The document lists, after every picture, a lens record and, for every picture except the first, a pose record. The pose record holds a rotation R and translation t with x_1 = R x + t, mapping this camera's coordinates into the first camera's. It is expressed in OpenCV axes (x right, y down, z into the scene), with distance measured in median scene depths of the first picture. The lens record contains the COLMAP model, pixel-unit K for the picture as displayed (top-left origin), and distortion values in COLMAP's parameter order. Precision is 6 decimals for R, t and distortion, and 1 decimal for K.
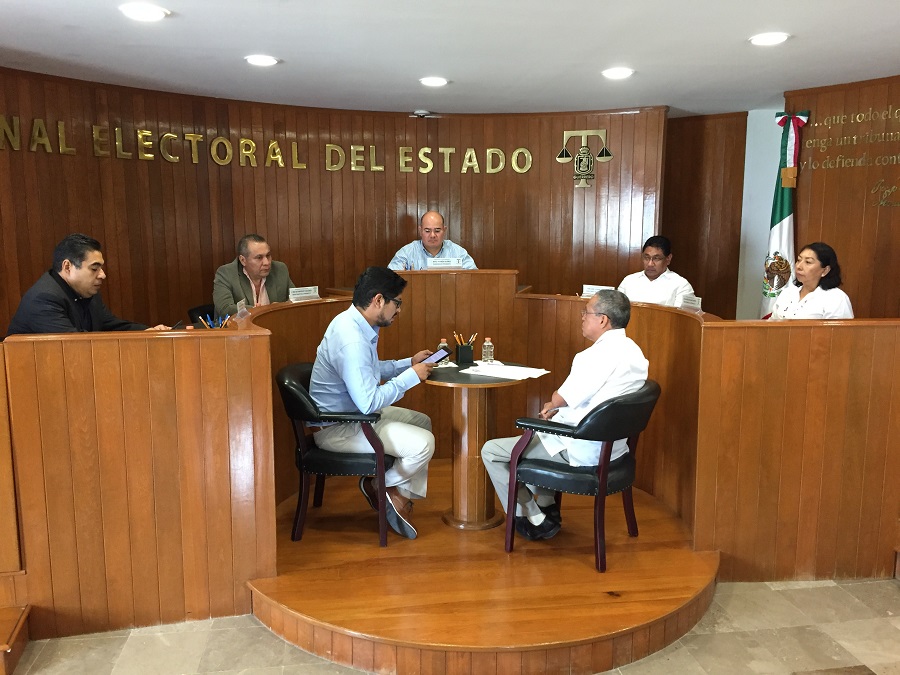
lens RADIAL K [[769.9, 0, 450.2], [0, 769.9, 341.2], [0, 0, 1]] dist [0.074873, -0.108404]
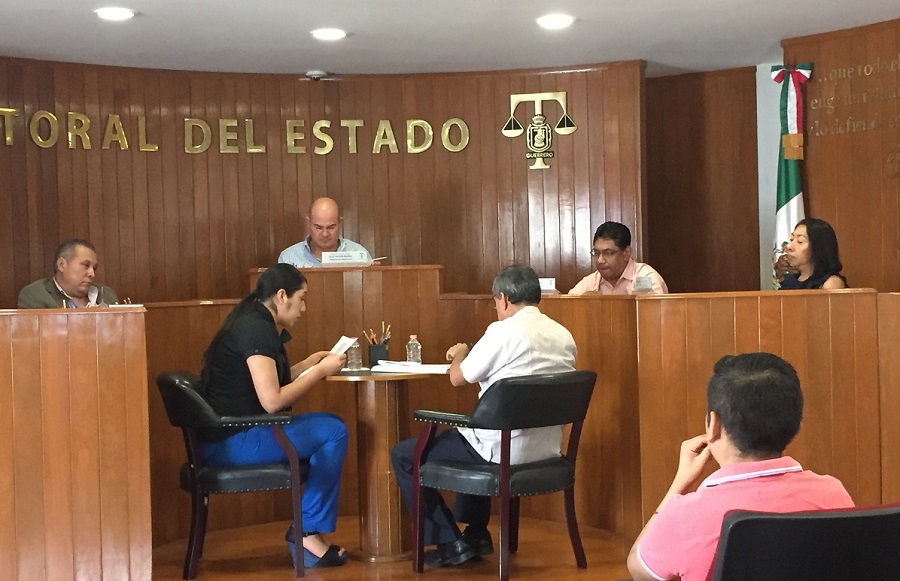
lens RADIAL K [[1429.1, 0, 451.8], [0, 1429.1, 310.4], [0, 0, 1]] dist [0.043753, 0.000000]
pose [[0.998437, -0.026442, 0.049248, 0.019835], [0.032521, 0.991365, -0.127035, 0.108168], [-0.045463, 0.128438, 0.990675, -0.335218]]
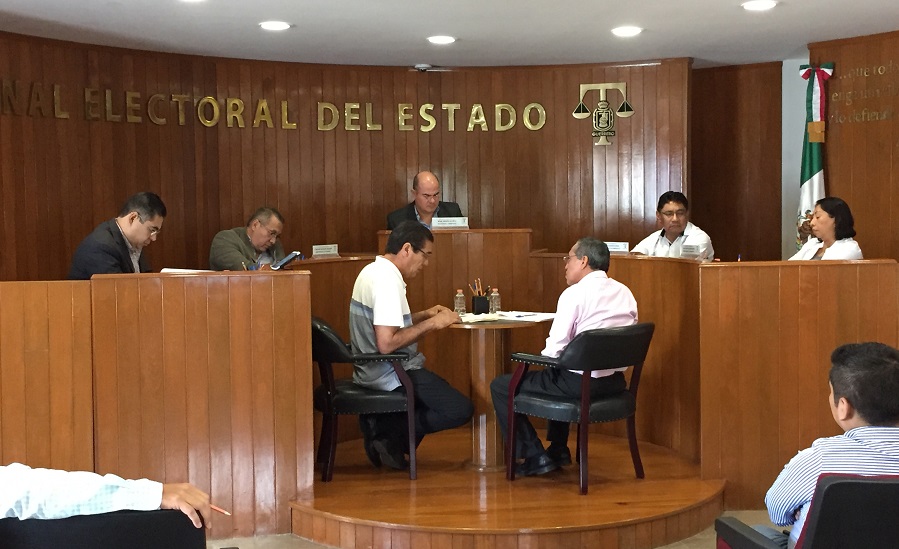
lens RADIAL K [[1164.8, 0, 449.1], [0, 1164.8, 270.5], [0, 0, 1]] dist [0.057655, 0.000000]
pose [[0.999848, -0.013916, 0.010539, -0.025204], [0.014860, 0.995317, -0.095512, 0.077455], [-0.009160, 0.095654, 0.995372, -0.354968]]
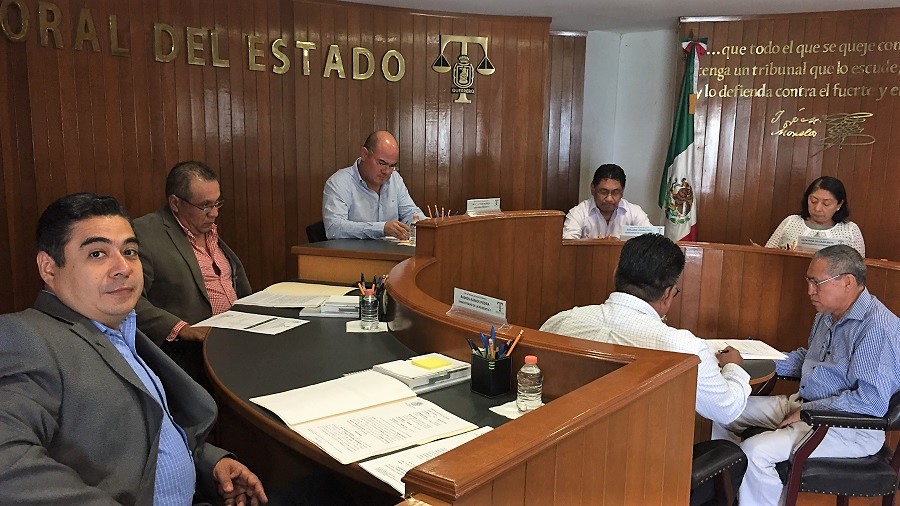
lens RADIAL K [[766.8, 0, 450.9], [0, 766.8, 283.8], [0, 0, 1]] dist [0.005304, -0.024526]
pose [[0.829343, -0.087526, 0.551842, -0.347672], [0.065863, 0.996083, 0.059003, -0.052183], [-0.554845, -0.012588, 0.831859, 0.311421]]
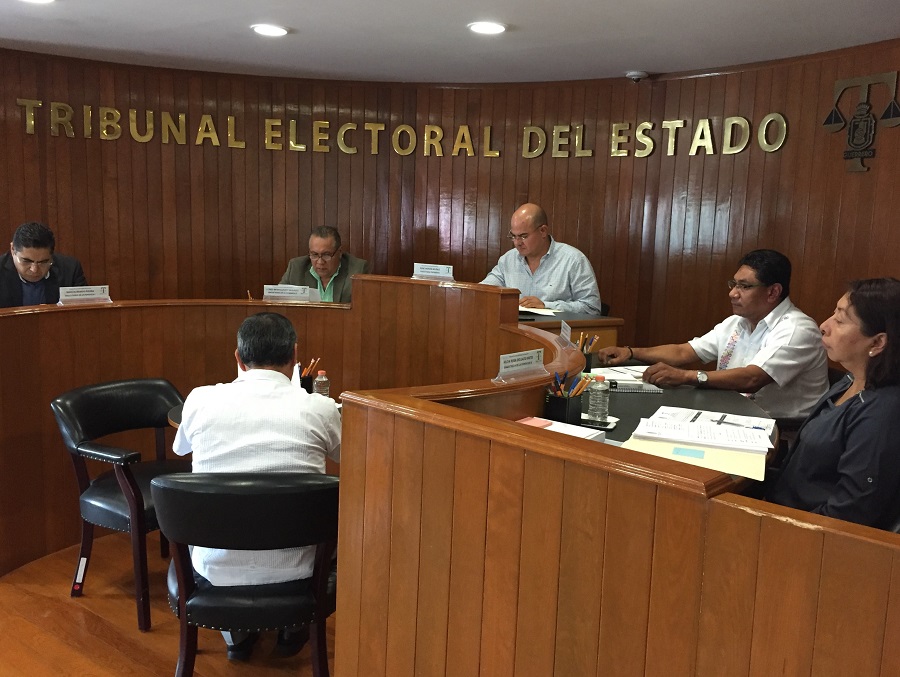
lens RADIAL K [[817.3, 0, 449.3], [0, 817.3, 351.4], [0, 0, 1]] dist [0.039894, 0.000000]
pose [[0.694209, 0.136353, -0.706741, 0.447542], [-0.143278, 0.988421, 0.049960, -0.052548], [0.705369, 0.066578, 0.705706, 0.360537]]
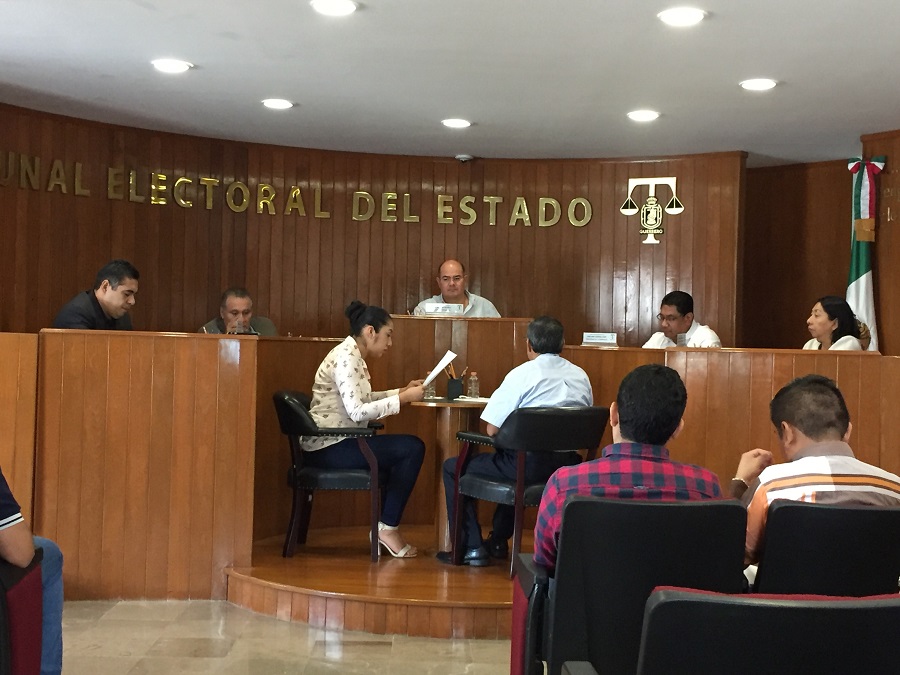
lens RADIAL K [[1283.4, 0, 450.9], [0, 1283.4, 346.5], [0, 0, 1]] dist [0.039899, 0.000000]
pose [[0.991468, 0.023455, -0.128226, 0.146192], [-0.042430, 0.988179, -0.147317, 0.135479], [0.123255, 0.151501, 0.980742, -0.407126]]
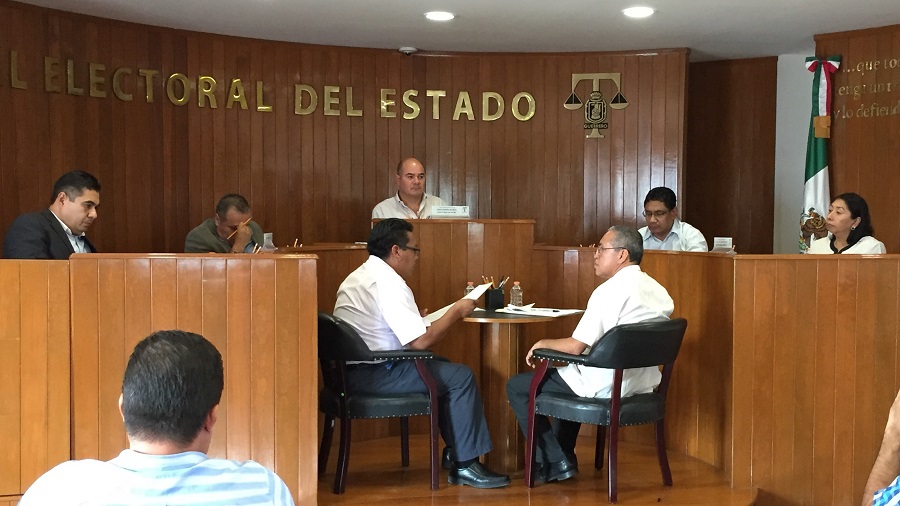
lens RADIAL K [[1153.2, 0, 471.2], [0, 1153.2, 287.9], [0, 0, 1]] dist [0.053792, 0.000000]
pose [[0.995879, 0.000024, 0.090693, -0.087165], [0.008002, 0.996076, -0.088134, 0.084109], [-0.090339, 0.088497, 0.991971, -0.262763]]
